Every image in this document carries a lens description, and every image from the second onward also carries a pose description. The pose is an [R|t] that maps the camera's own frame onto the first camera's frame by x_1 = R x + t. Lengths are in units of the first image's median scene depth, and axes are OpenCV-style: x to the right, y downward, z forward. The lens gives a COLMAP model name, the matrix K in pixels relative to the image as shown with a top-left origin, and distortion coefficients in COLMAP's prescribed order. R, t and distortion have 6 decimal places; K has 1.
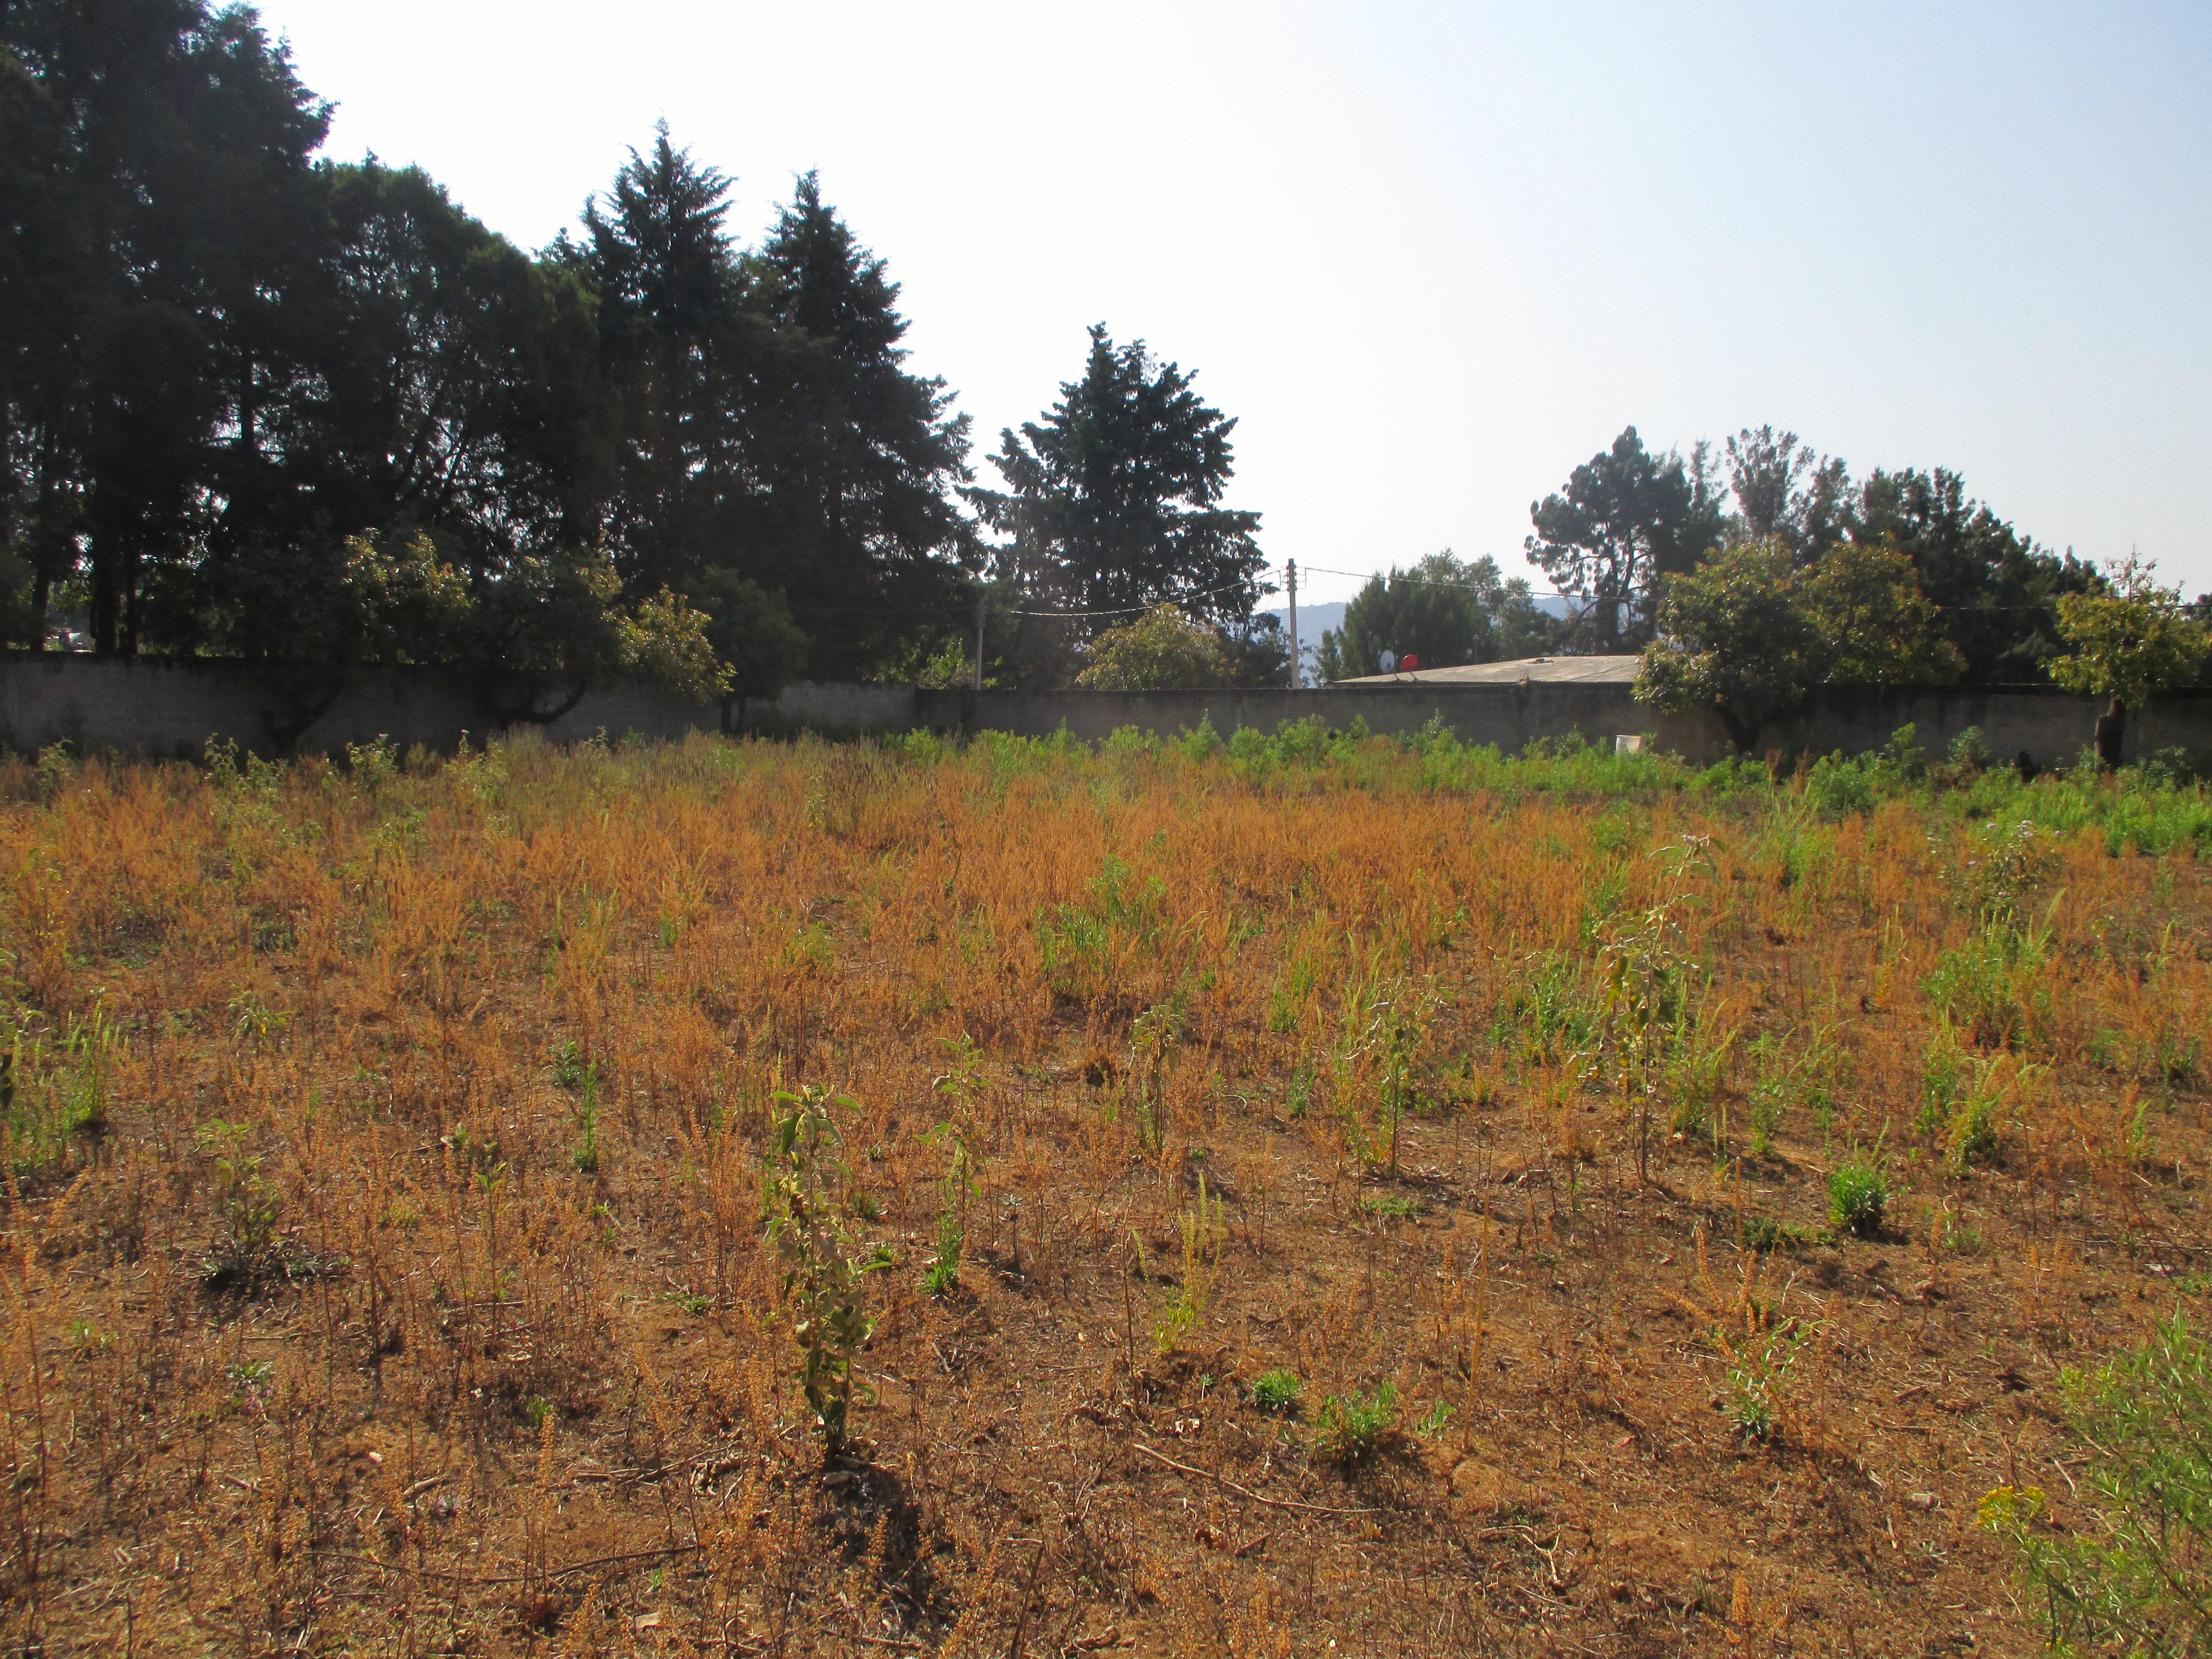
lens RADIAL K [[1852.2, 0, 1117.1], [0, 1852.2, 821.7], [0, 0, 1]] dist [-0.015819, -0.008504]
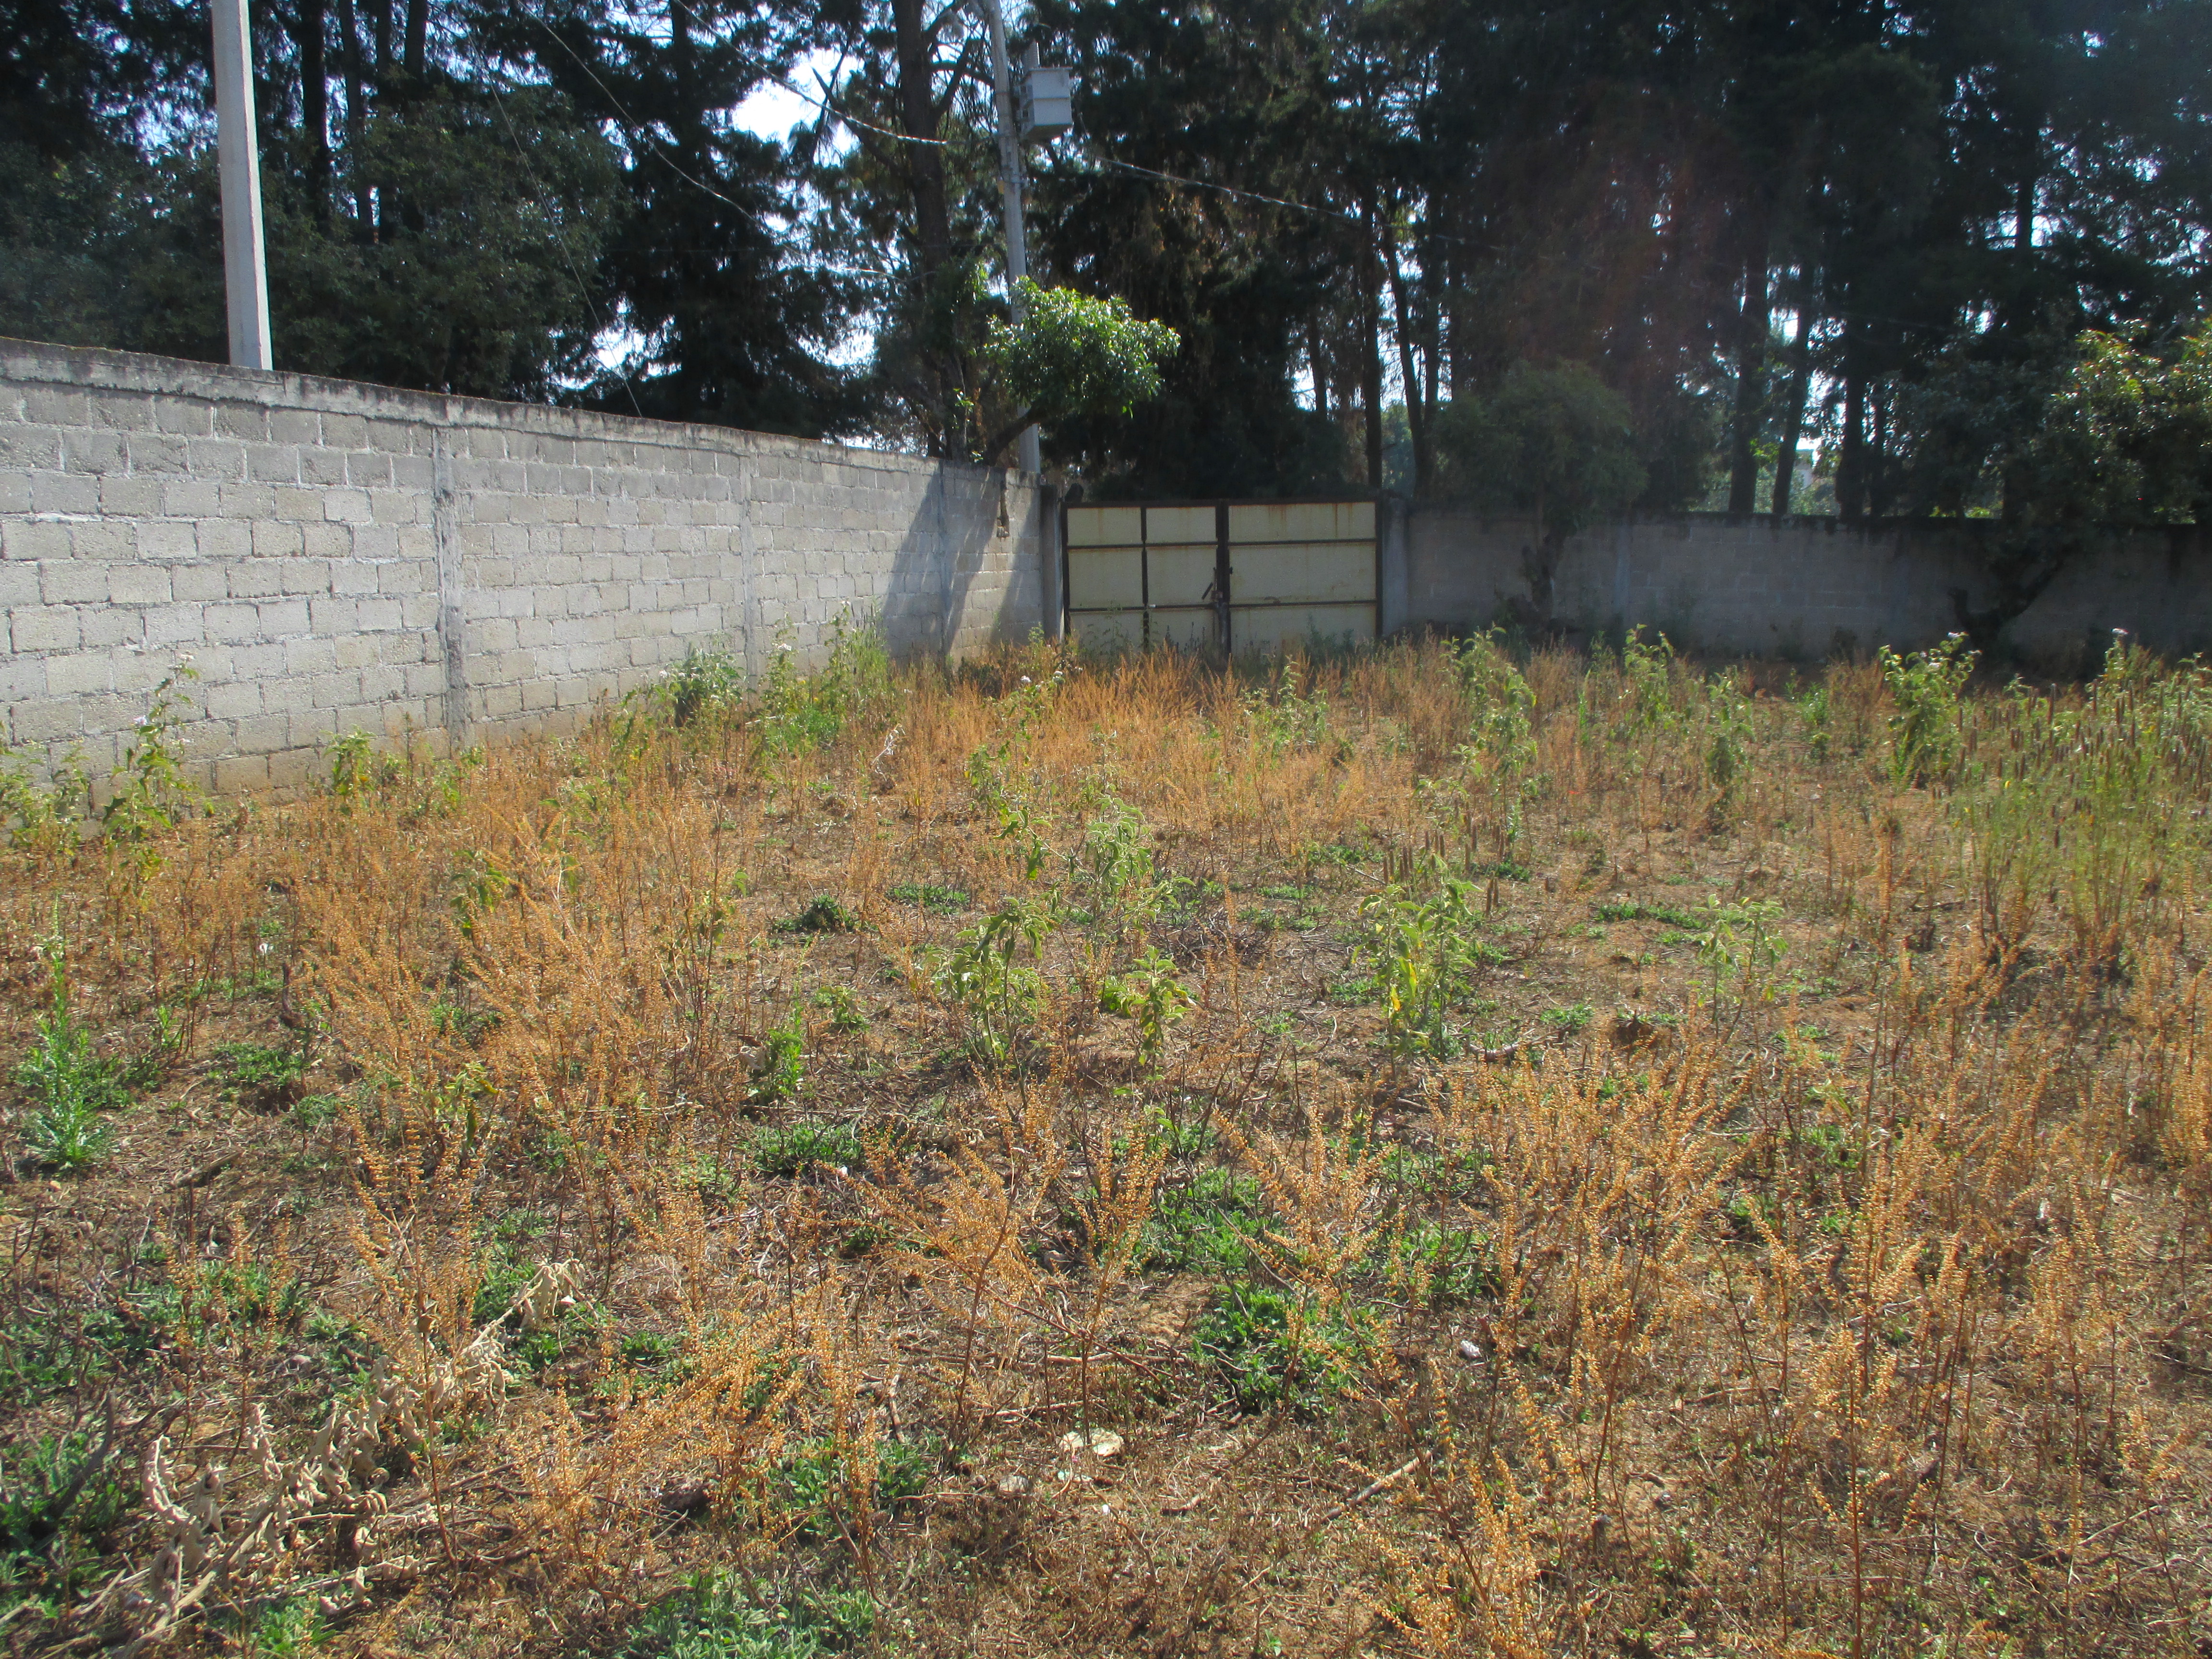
lens RADIAL K [[1852.2, 0, 1108.3], [0, 1852.2, 825.7], [0, 0, 1]] dist [-0.015819, -0.008504]
pose [[0.572729, 0.118765, -0.811096, -0.026225], [-0.061254, 0.992883, 0.102130, -0.010578], [0.817453, -0.008810, 0.575928, 0.157039]]
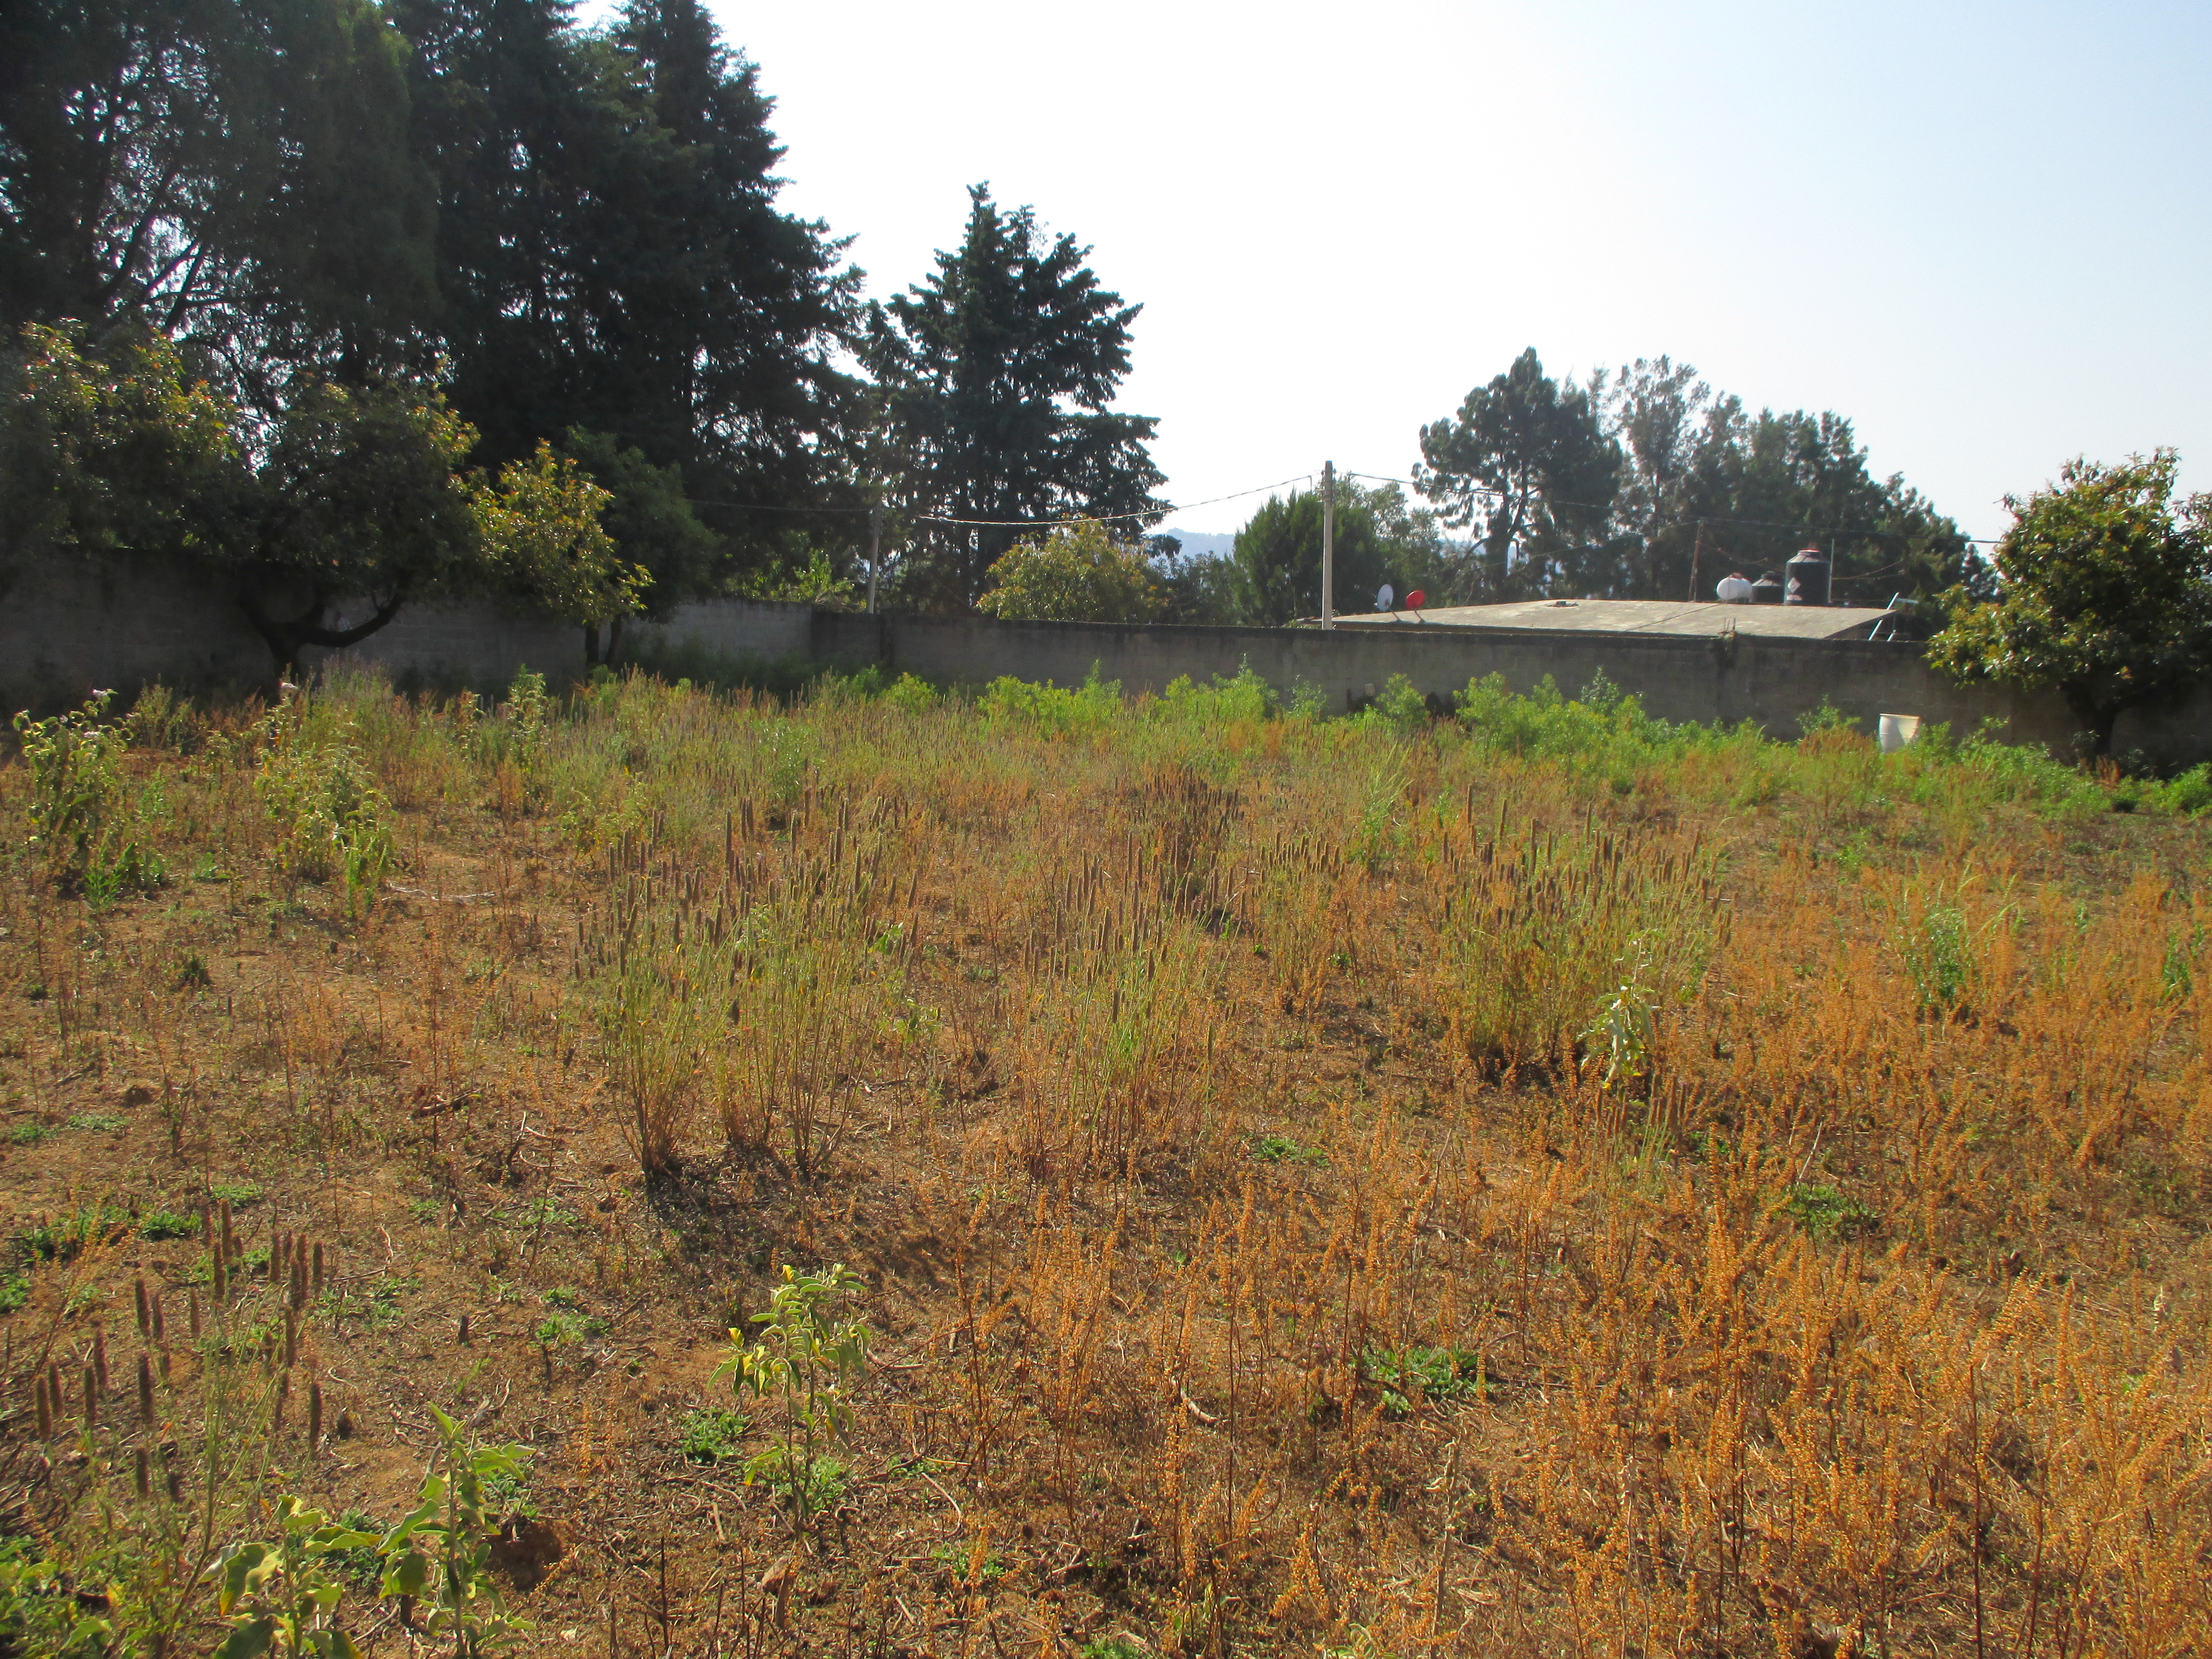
lens RADIAL K [[1852.2, 0, 1092.3], [0, 1852.2, 834.8], [0, 0, 1]] dist [-0.015819, -0.008504]
pose [[0.992162, 0.021365, 0.123119, -0.074017], [-0.027001, 0.998654, 0.044293, -0.013443], [-0.122007, -0.047270, 0.991403, 0.184474]]
